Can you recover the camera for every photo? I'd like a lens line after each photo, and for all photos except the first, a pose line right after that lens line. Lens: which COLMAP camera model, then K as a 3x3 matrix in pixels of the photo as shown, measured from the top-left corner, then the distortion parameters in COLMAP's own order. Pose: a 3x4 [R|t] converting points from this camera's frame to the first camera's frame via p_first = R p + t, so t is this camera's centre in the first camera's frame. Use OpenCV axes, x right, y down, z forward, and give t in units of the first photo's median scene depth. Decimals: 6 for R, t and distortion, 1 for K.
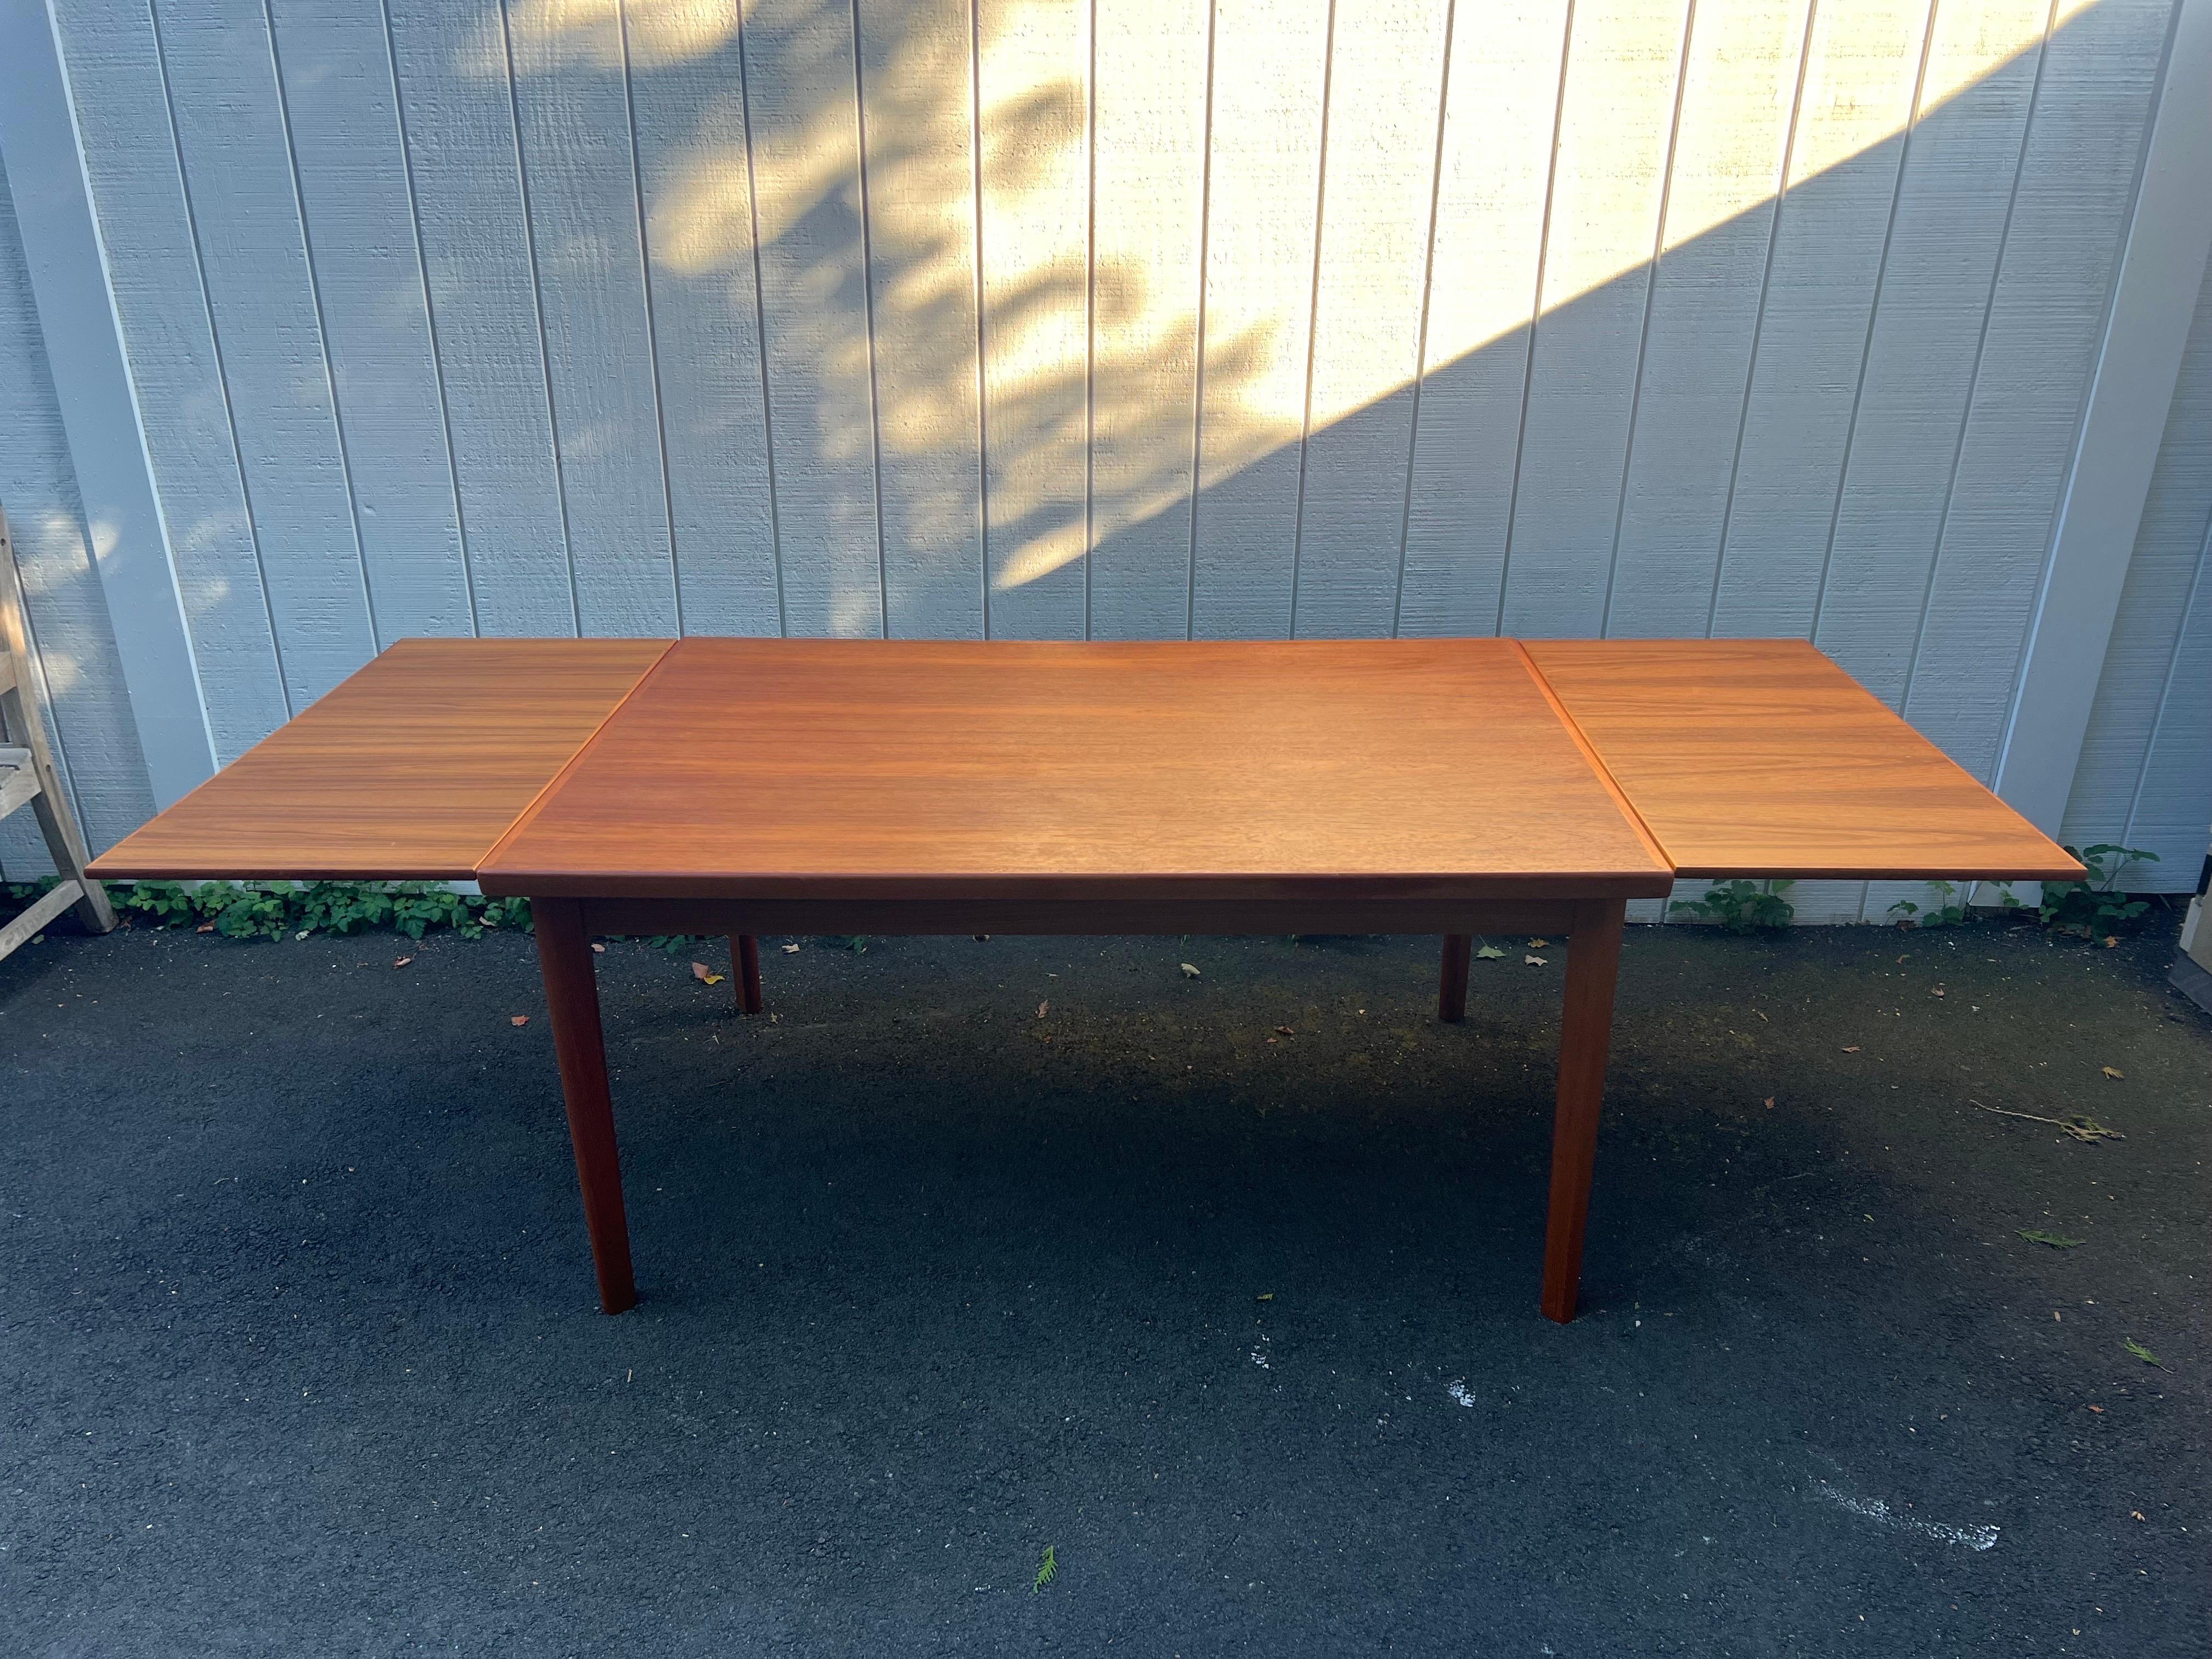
lens RADIAL K [[1670.8, 0, 1110.3], [0, 1670.8, 841.5], [0, 0, 1]] dist [0.044904, -0.052734]
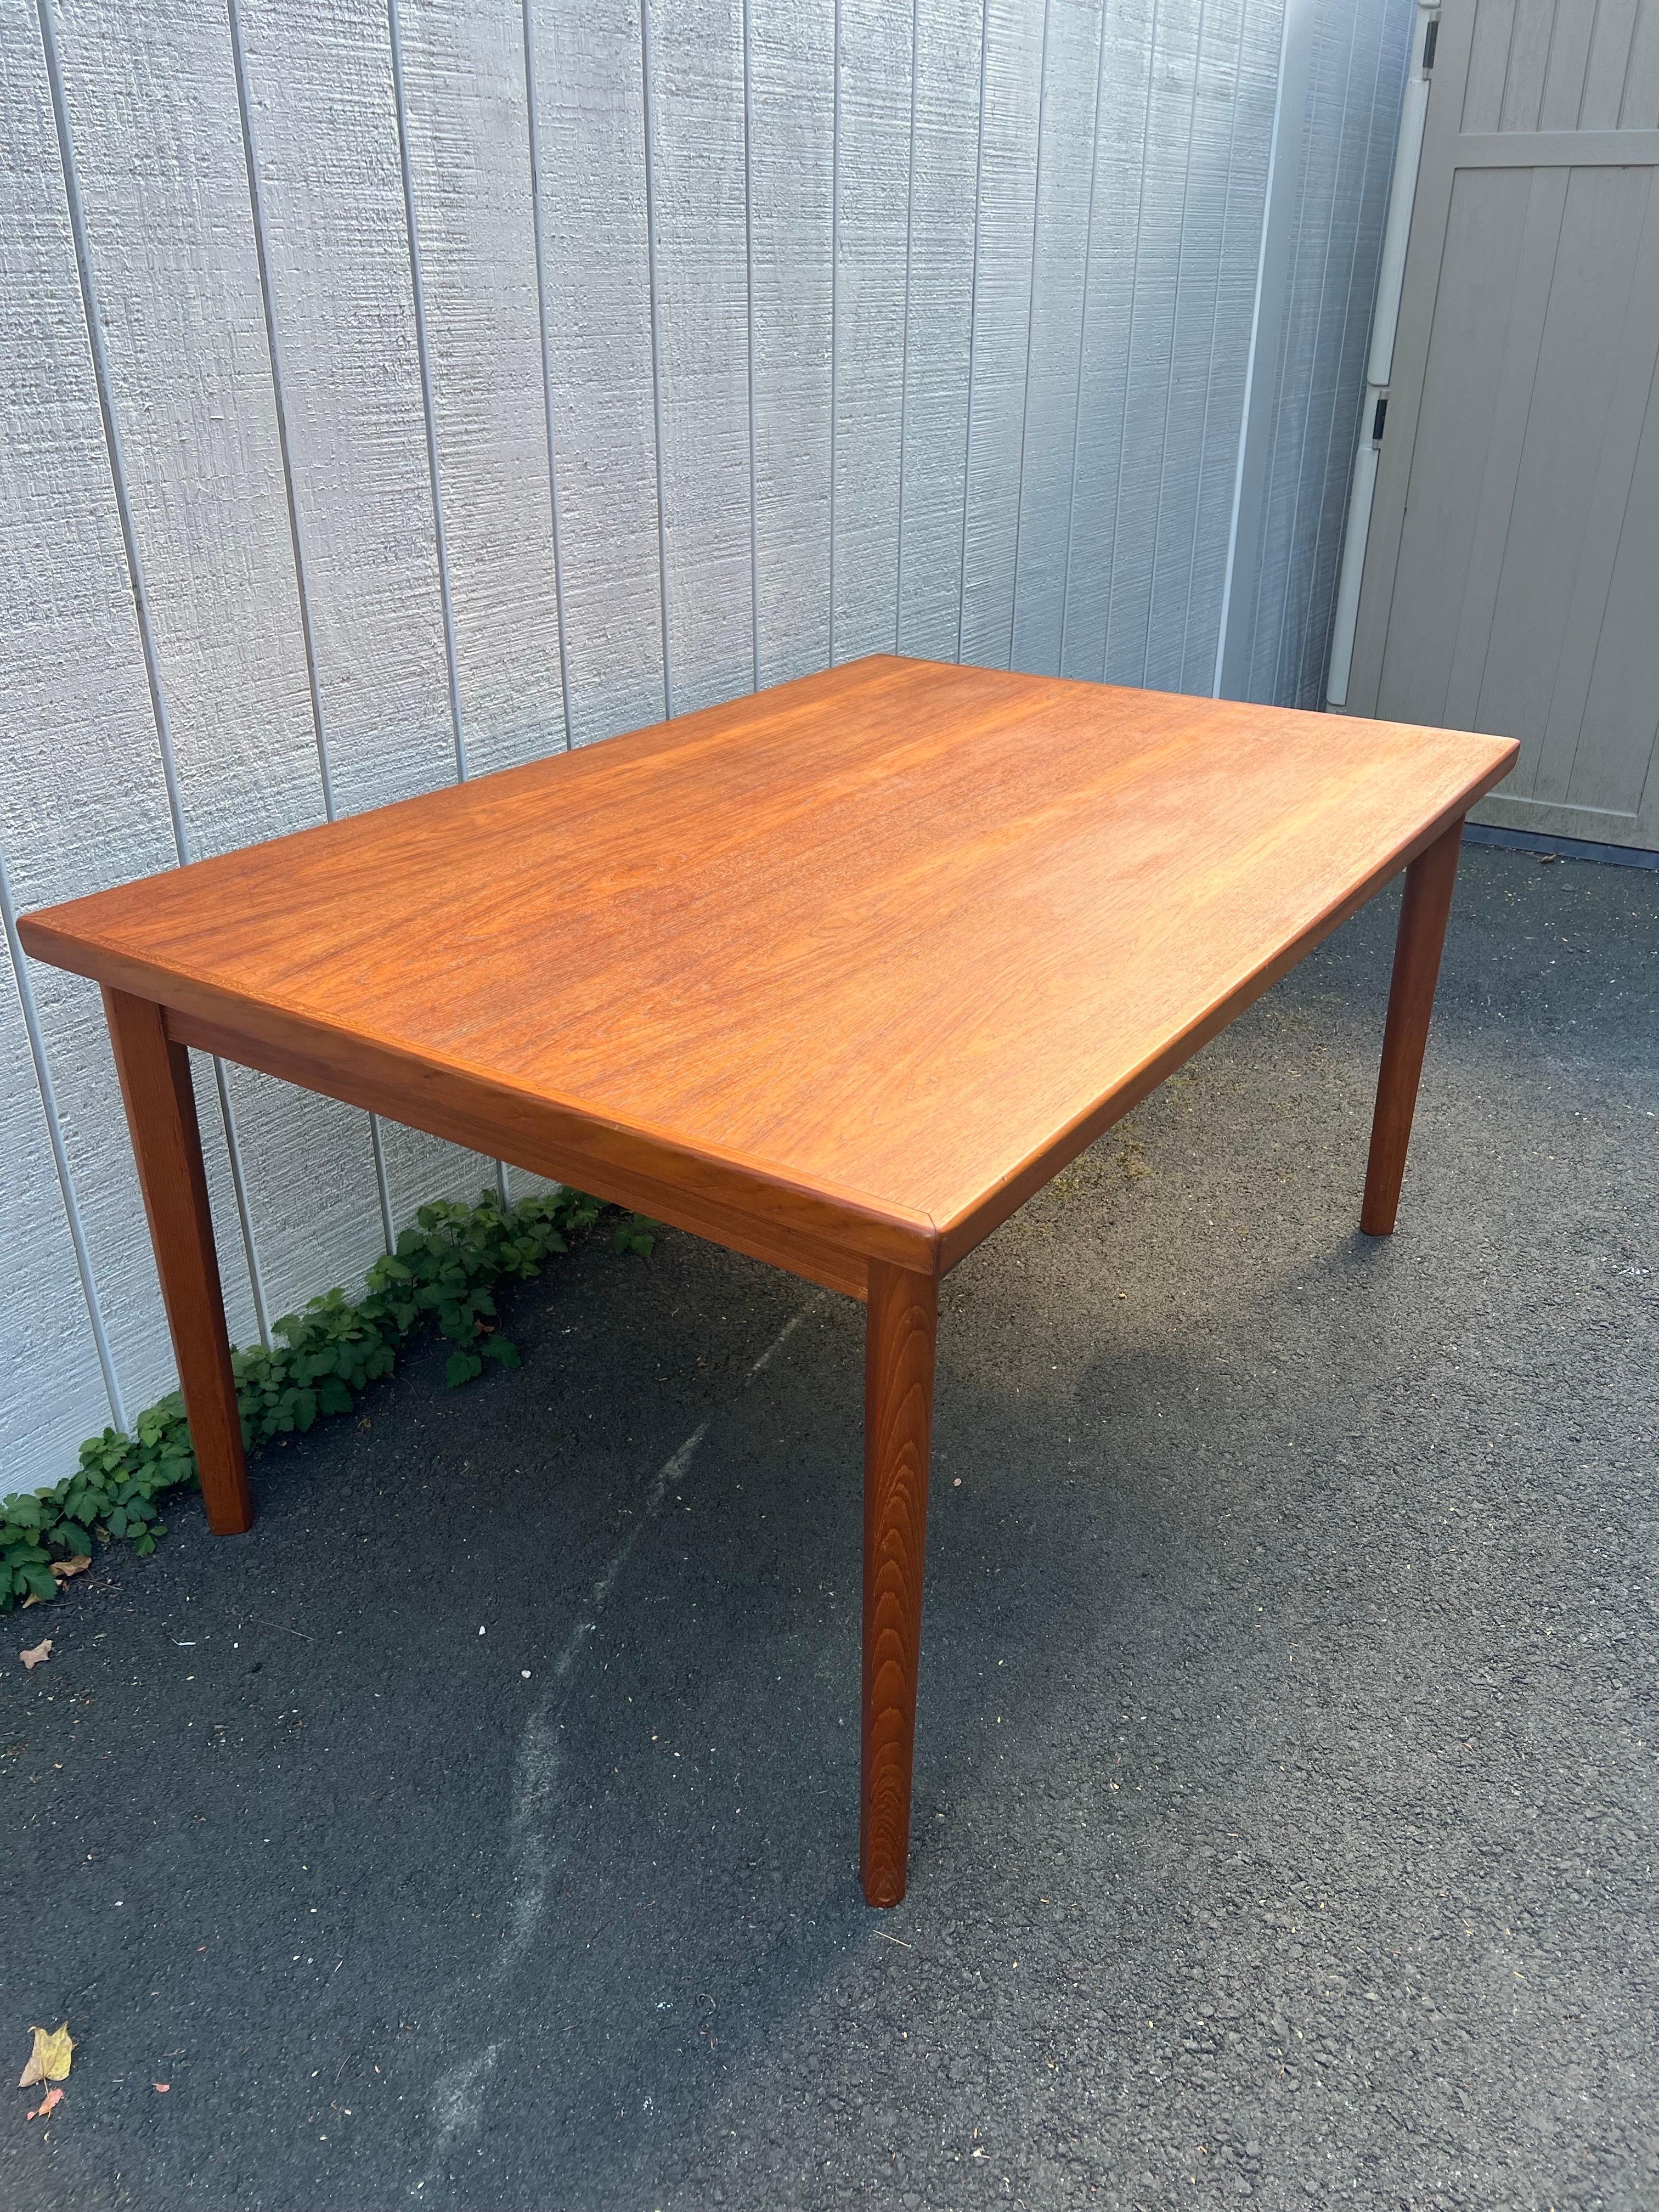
lens RADIAL K [[1670.8, 0, 852.6], [0, 1670.8, 1128.7], [0, 0, 1]] dist [0.044904, -0.052734]
pose [[0.539480, -0.378236, 0.752263, -0.772562], [0.334062, 0.916248, 0.221117, -0.134771], [-0.772894, 0.132014, 0.620651, 0.608905]]
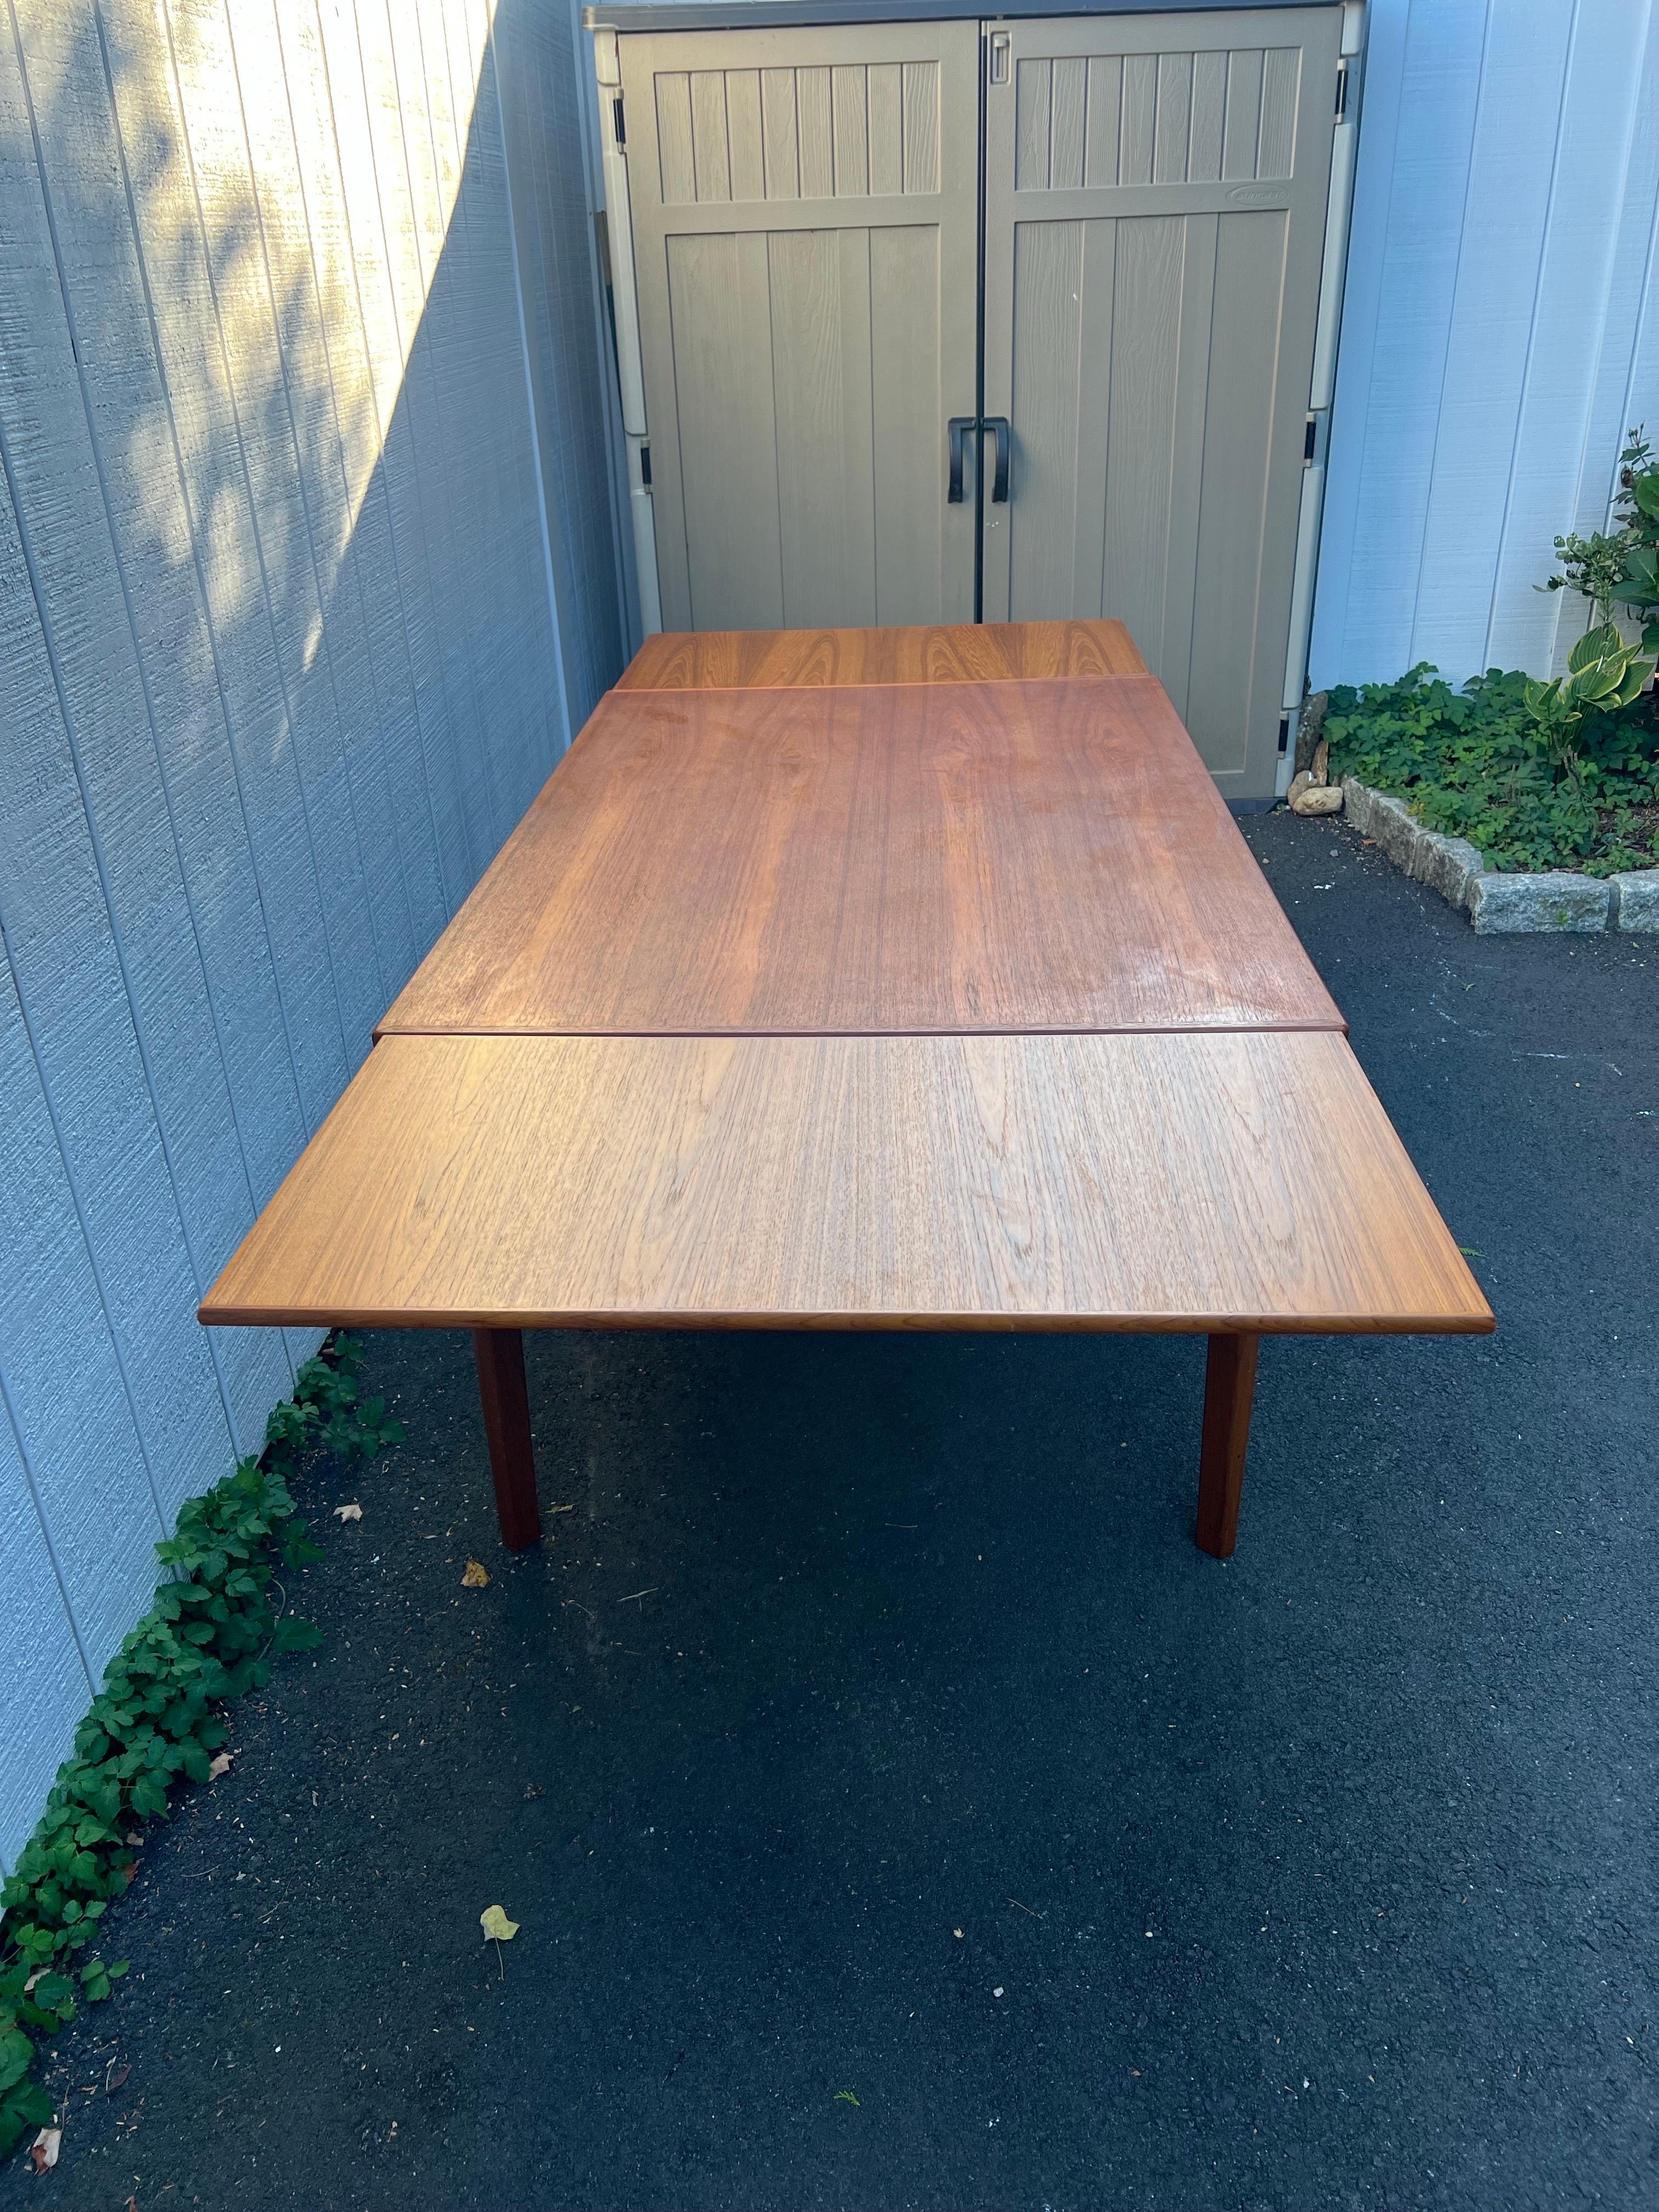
lens RADIAL K [[1670.8, 0, 824.5], [0, 1670.8, 1105.3], [0, 0, 1]] dist [0.044904, -0.052734]
pose [[0.019788, -0.451865, 0.891867, -0.848819], [0.433227, 0.807822, 0.399672, -0.289951], [-0.901068, 0.378472, 0.211745, 0.819320]]
